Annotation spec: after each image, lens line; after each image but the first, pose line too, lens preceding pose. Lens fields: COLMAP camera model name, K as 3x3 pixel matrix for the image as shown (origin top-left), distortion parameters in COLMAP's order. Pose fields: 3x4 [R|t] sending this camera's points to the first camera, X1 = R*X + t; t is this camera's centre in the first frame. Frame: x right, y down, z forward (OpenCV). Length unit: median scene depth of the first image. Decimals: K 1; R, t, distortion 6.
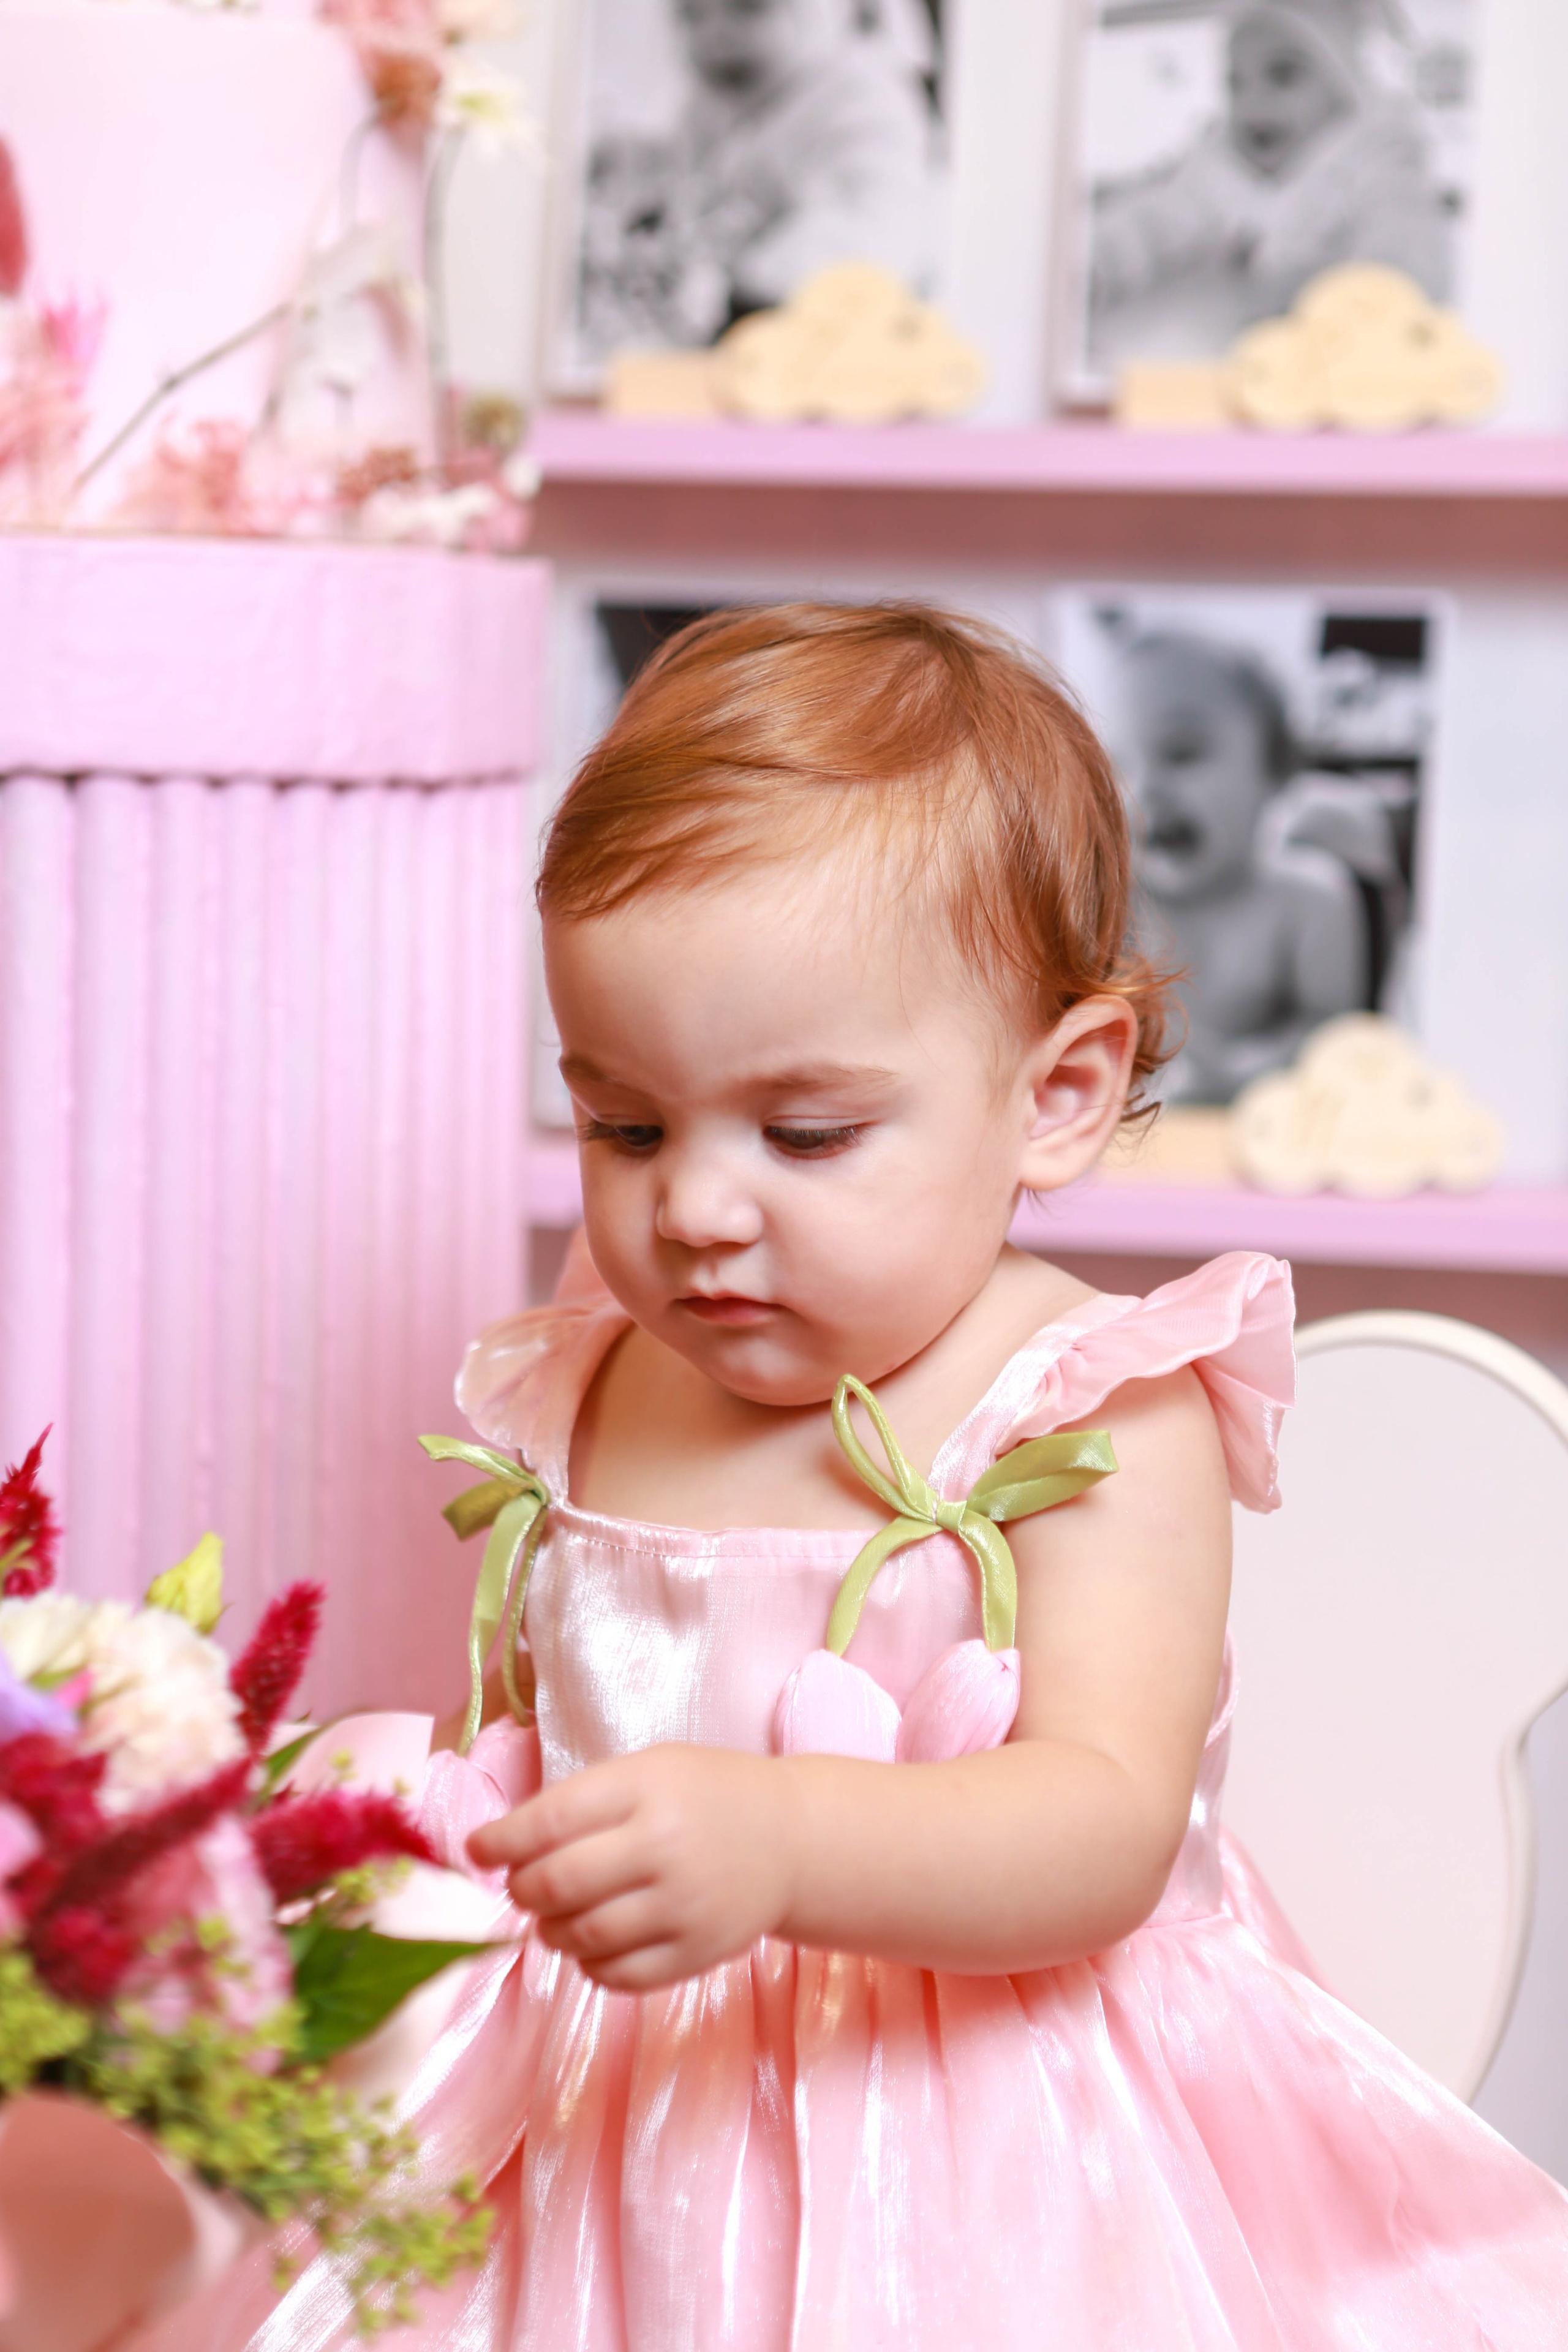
lens RADIAL K [[4617.3, 0, 780.3], [0, 4617.3, 1179.7], [0, 0, 1]] dist [0.286148, 0.000000]
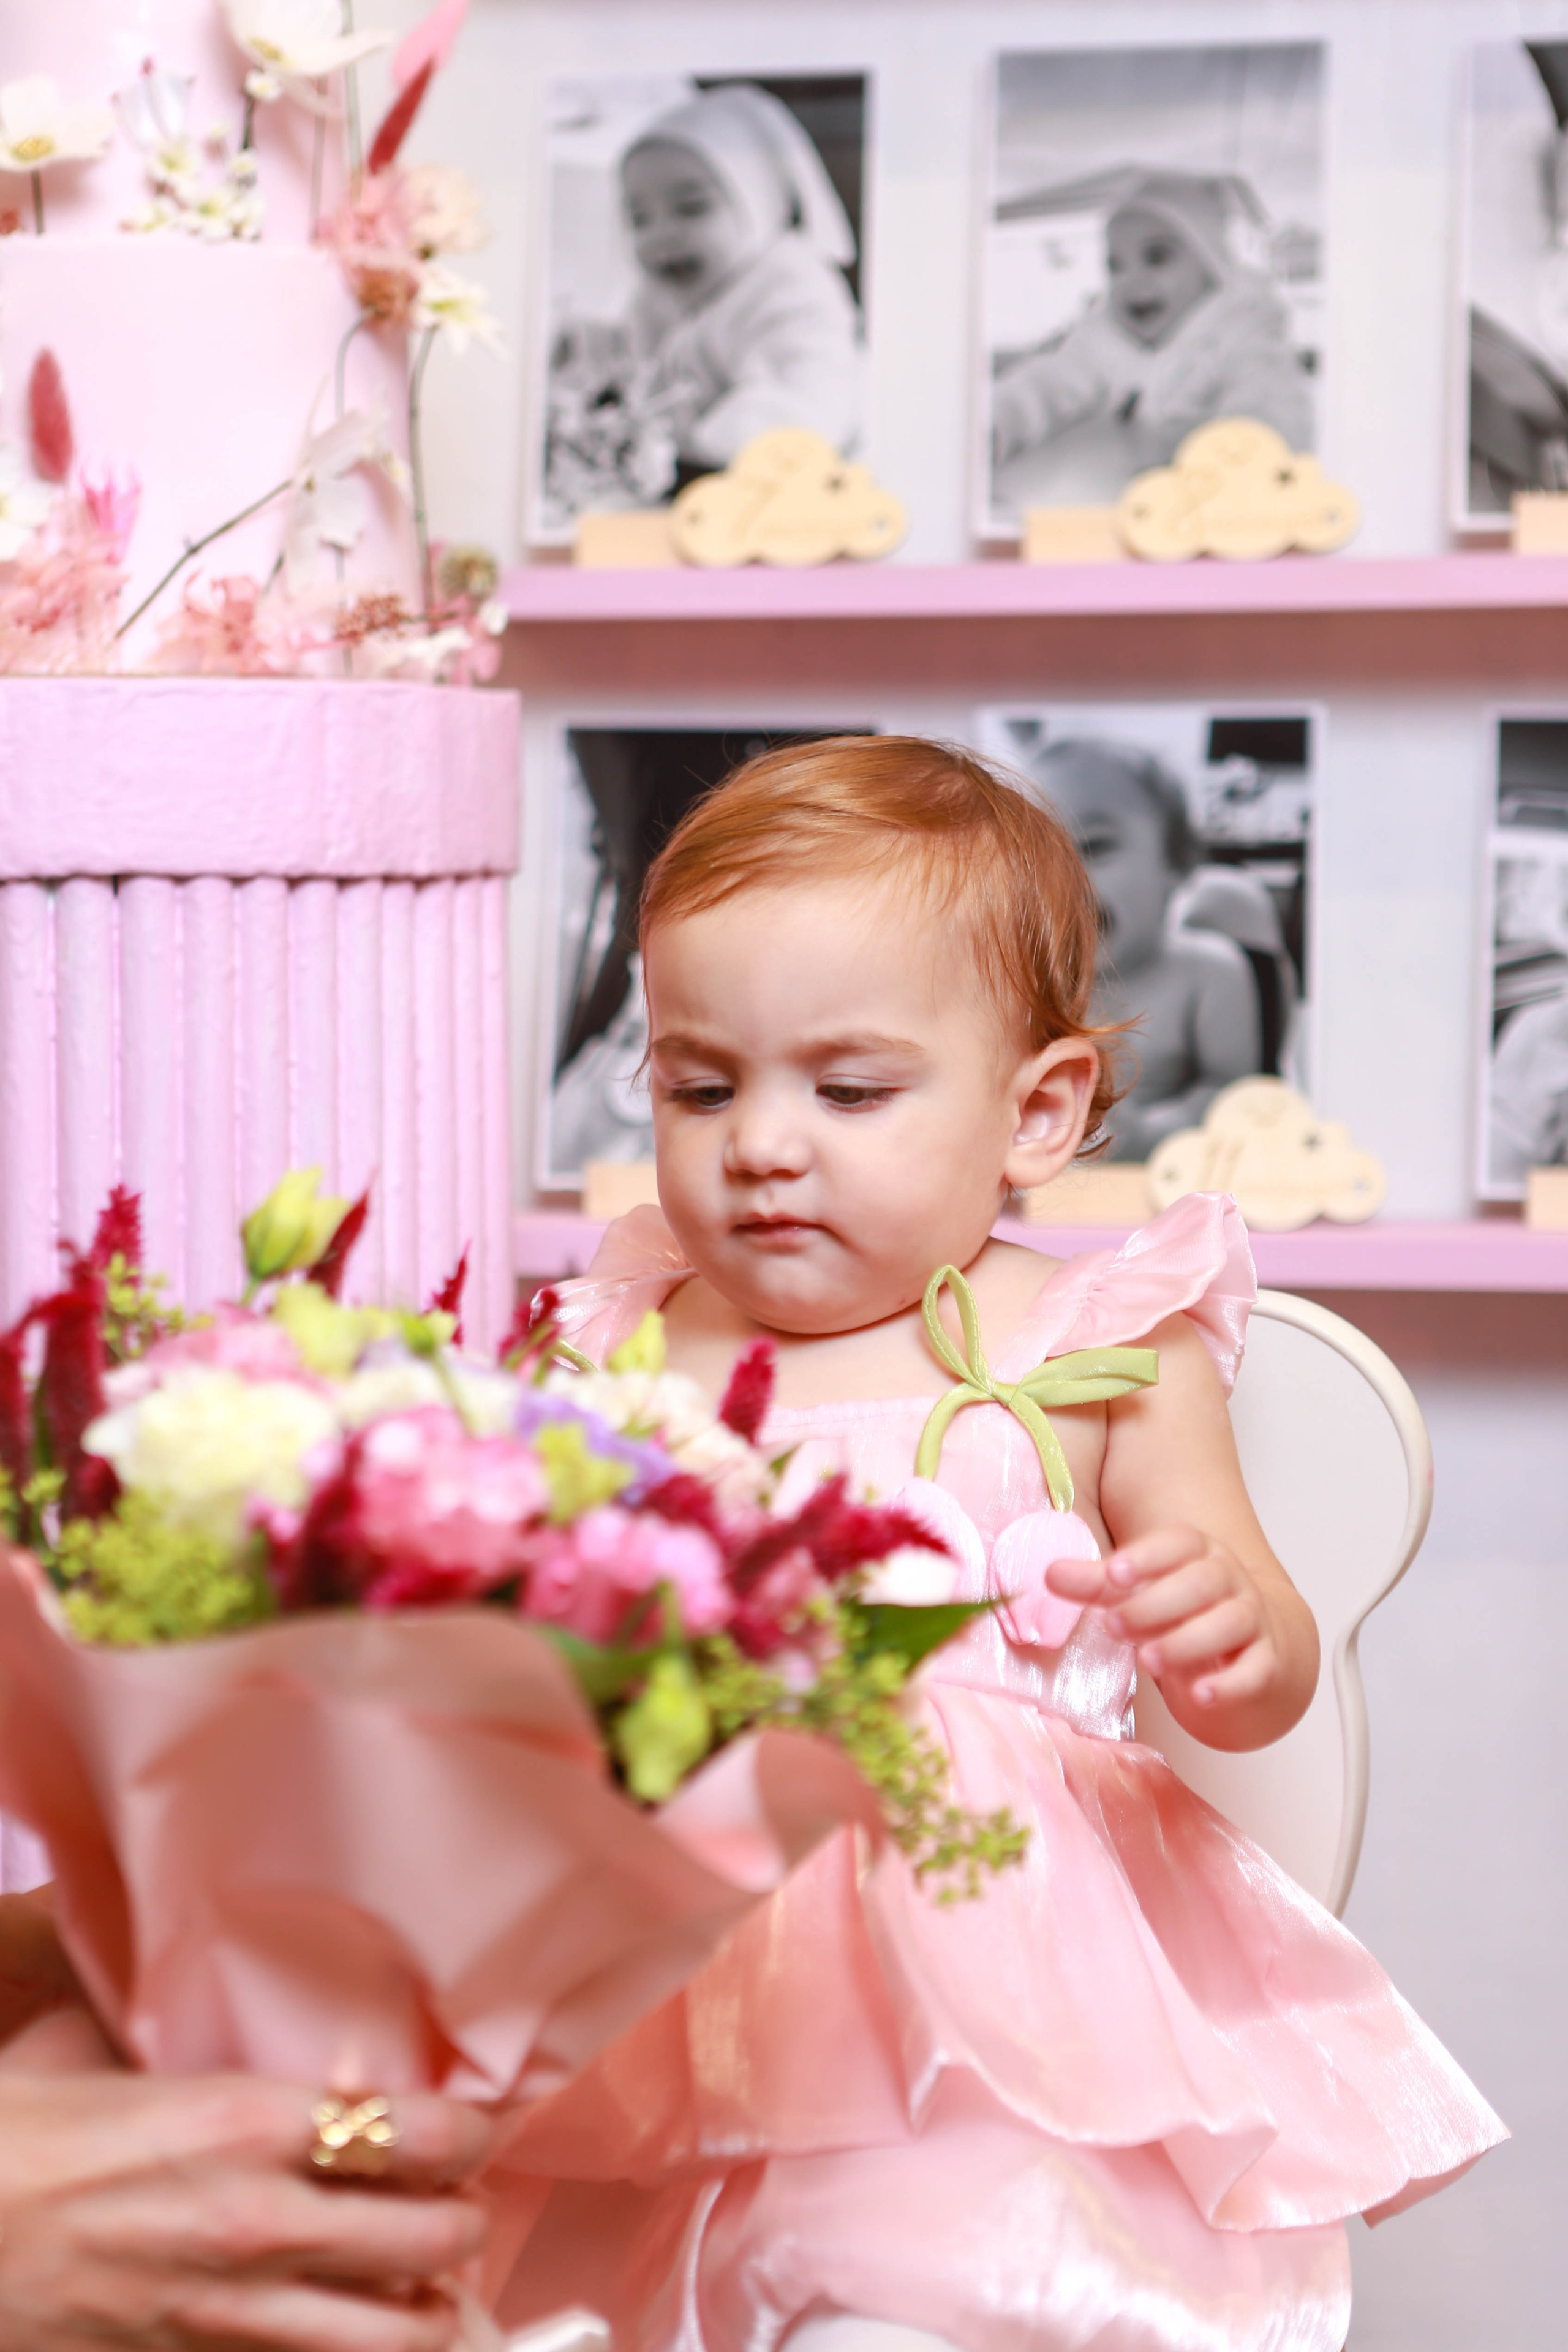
lens RADIAL K [[4907.7, 0, 764.2], [0, 4907.7, 1155.7], [0, 0, 1]] dist [0.284821, 0.000000]
pose [[0.999432, -0.029480, -0.016334, 0.024412], [0.028668, 0.998439, -0.047927, 0.038454], [0.017722, 0.047432, 0.998717, -0.195553]]
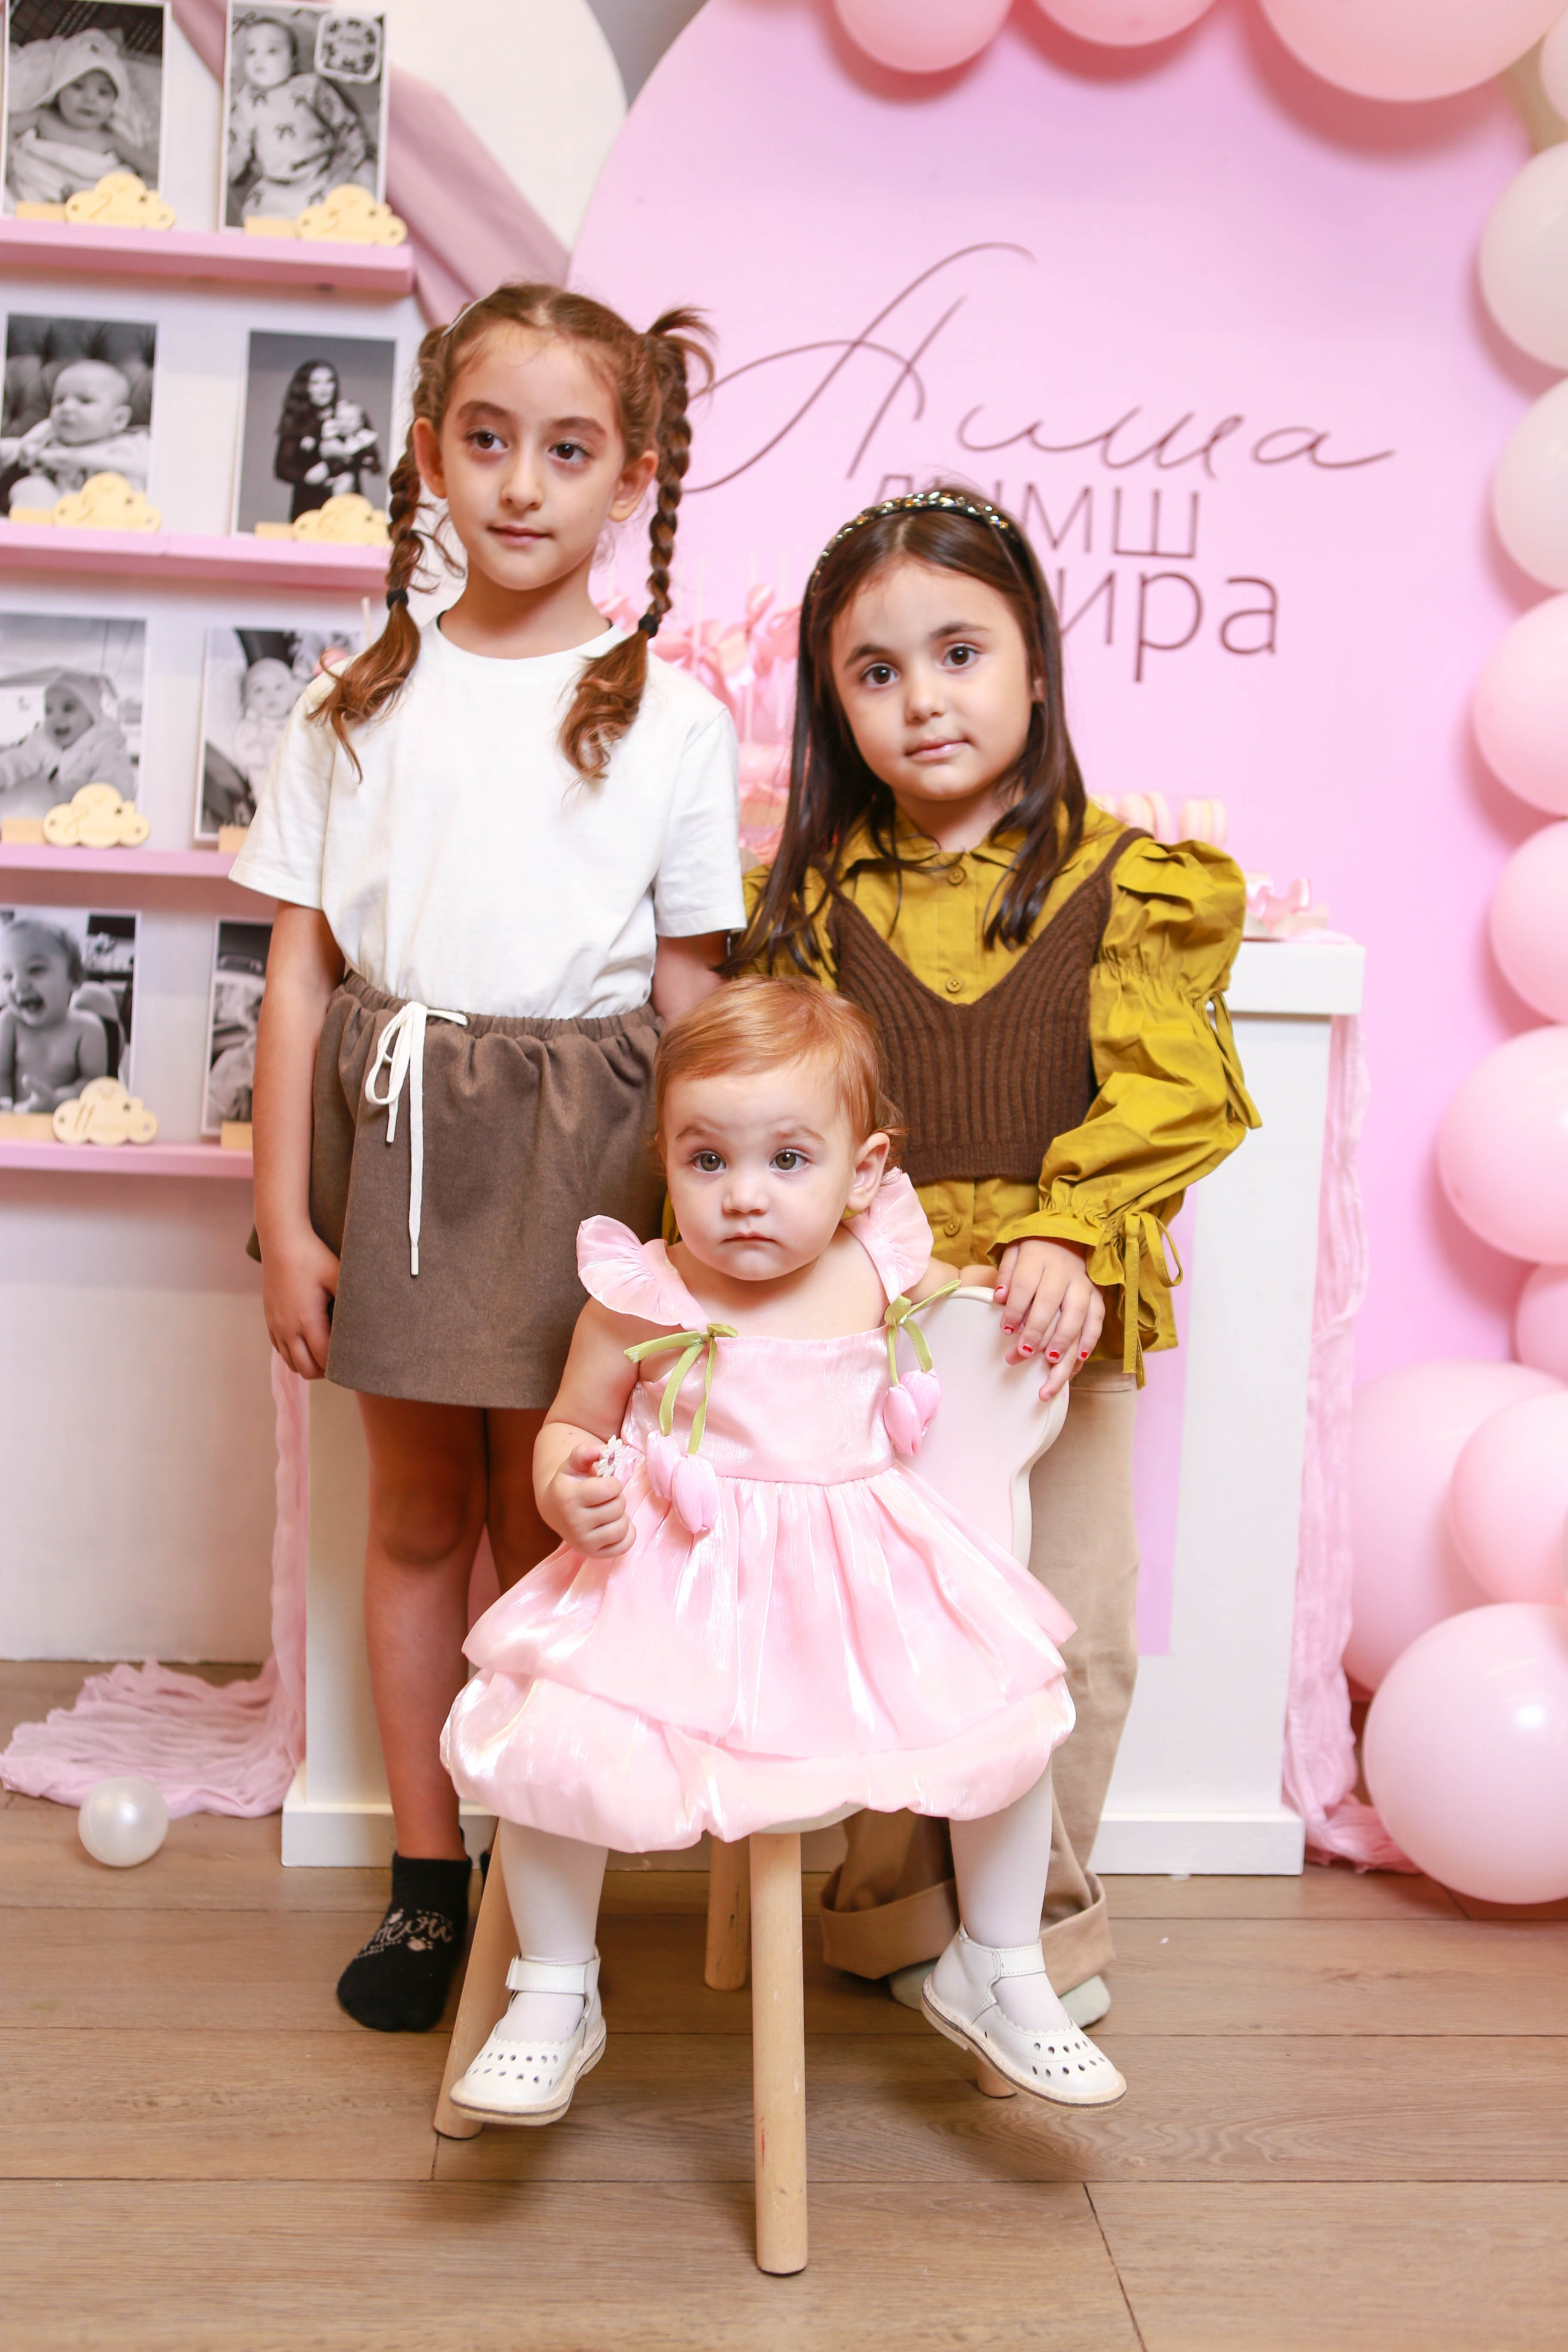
lens RADIAL K [[2403.1, 0, 775.1], [0, 2403.1, 1185.4], [0, 0, 1]] dist [-0.023753, 0.000000]
pose [[0.983953, -0.000629, 0.178426, 0.251964], [-0.001918, 0.999899, 0.014103, 0.005327], [-0.178416, -0.014219, 0.983852, -0.353194]]
